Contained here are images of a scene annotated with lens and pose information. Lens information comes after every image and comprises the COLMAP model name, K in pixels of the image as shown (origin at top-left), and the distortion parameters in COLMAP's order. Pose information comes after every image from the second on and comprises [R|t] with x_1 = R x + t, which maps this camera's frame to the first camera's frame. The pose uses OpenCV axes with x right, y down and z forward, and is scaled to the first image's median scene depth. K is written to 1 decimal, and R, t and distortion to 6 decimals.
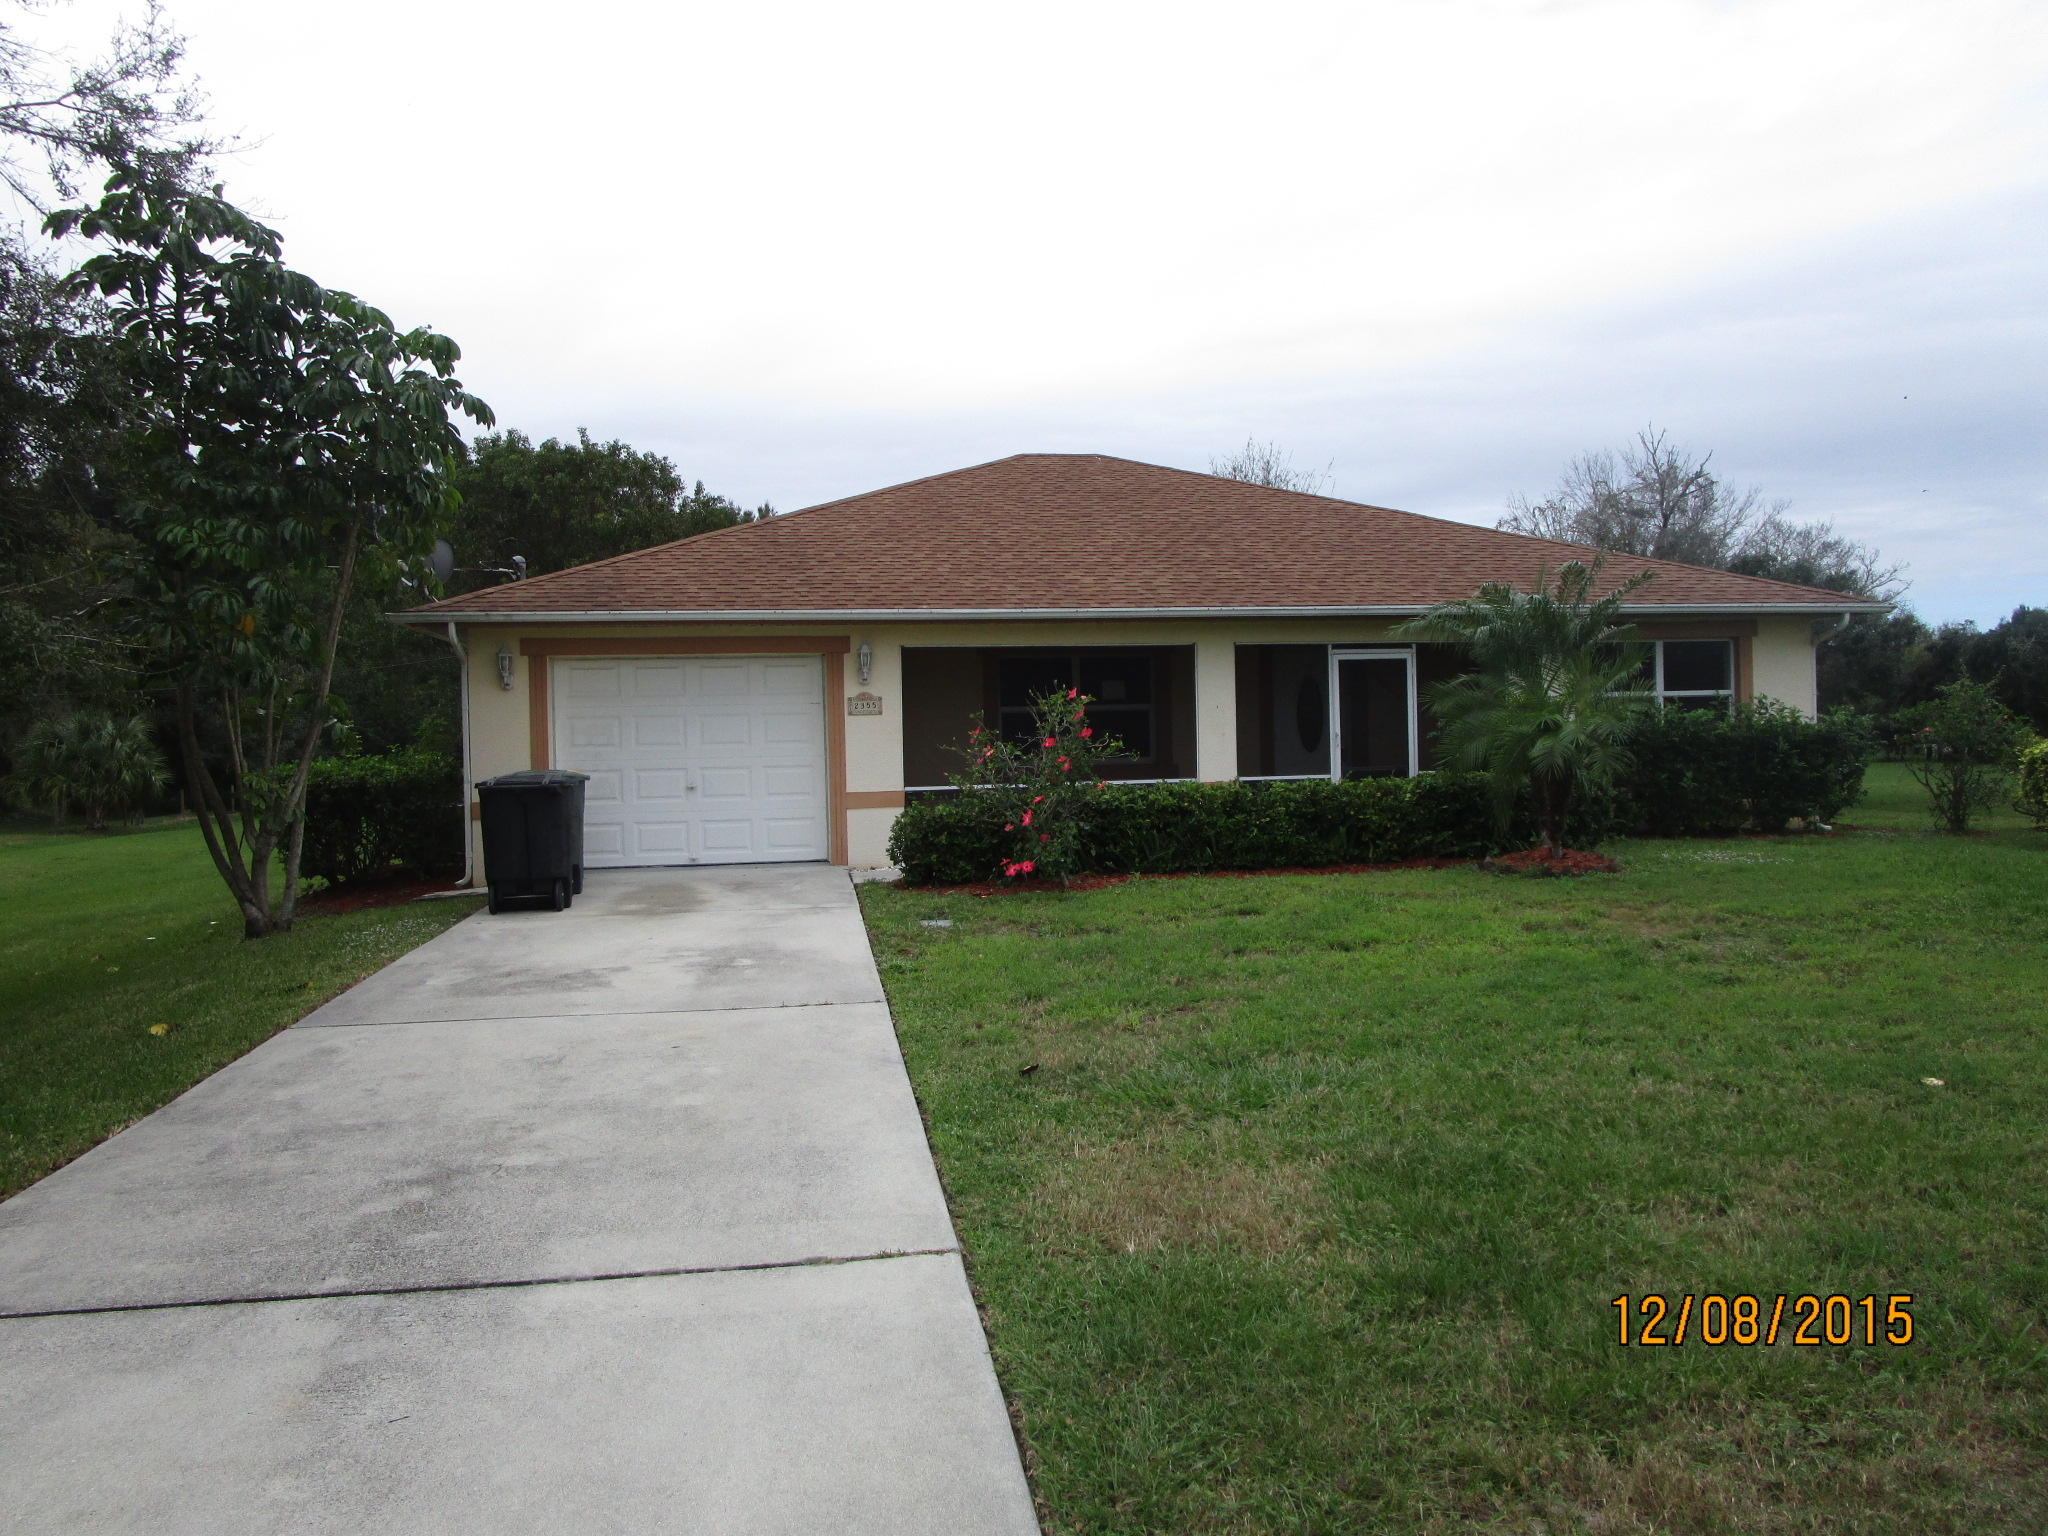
lens RADIAL K [[1445.5, 0, 1014.5], [0, 1445.5, 772.5], [0, 0, 1]] dist [-0.040350, 0.022239]
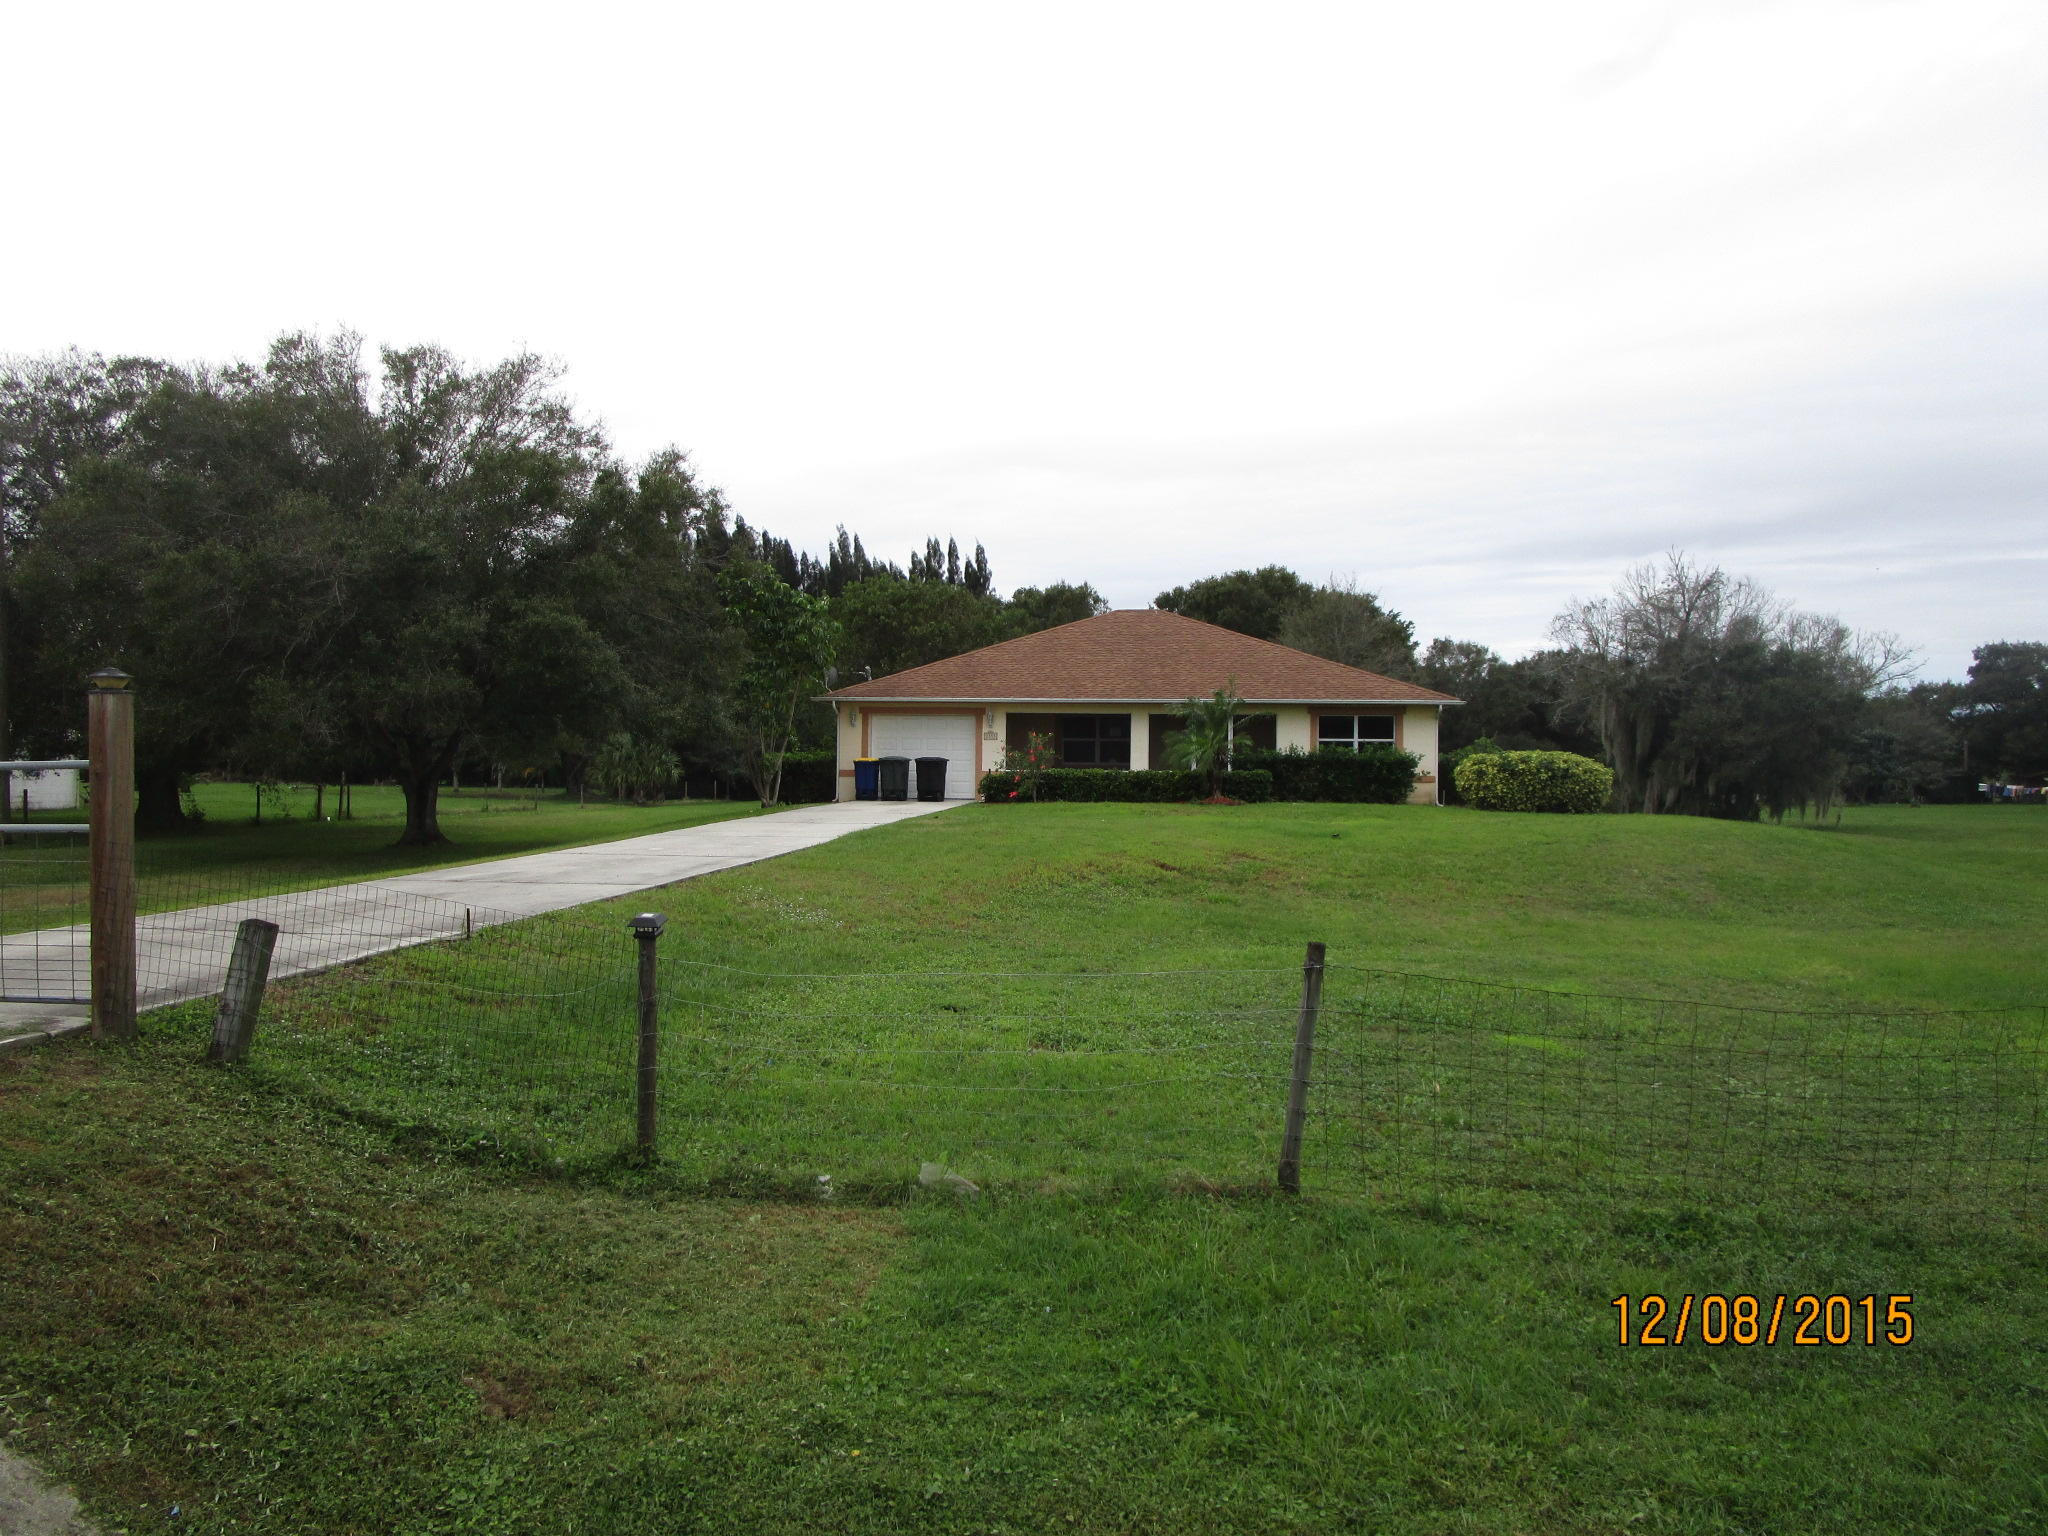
lens RADIAL K [[1445.5, 0, 1014.5], [0, 1445.5, 772.5], [0, 0, 1]] dist [-0.040350, 0.022239]
pose [[0.962157, 0.030958, -0.270730, 0.603760], [-0.037076, 0.999159, -0.017514, 0.056539], [0.269960, 0.026888, 0.962496, -1.357858]]
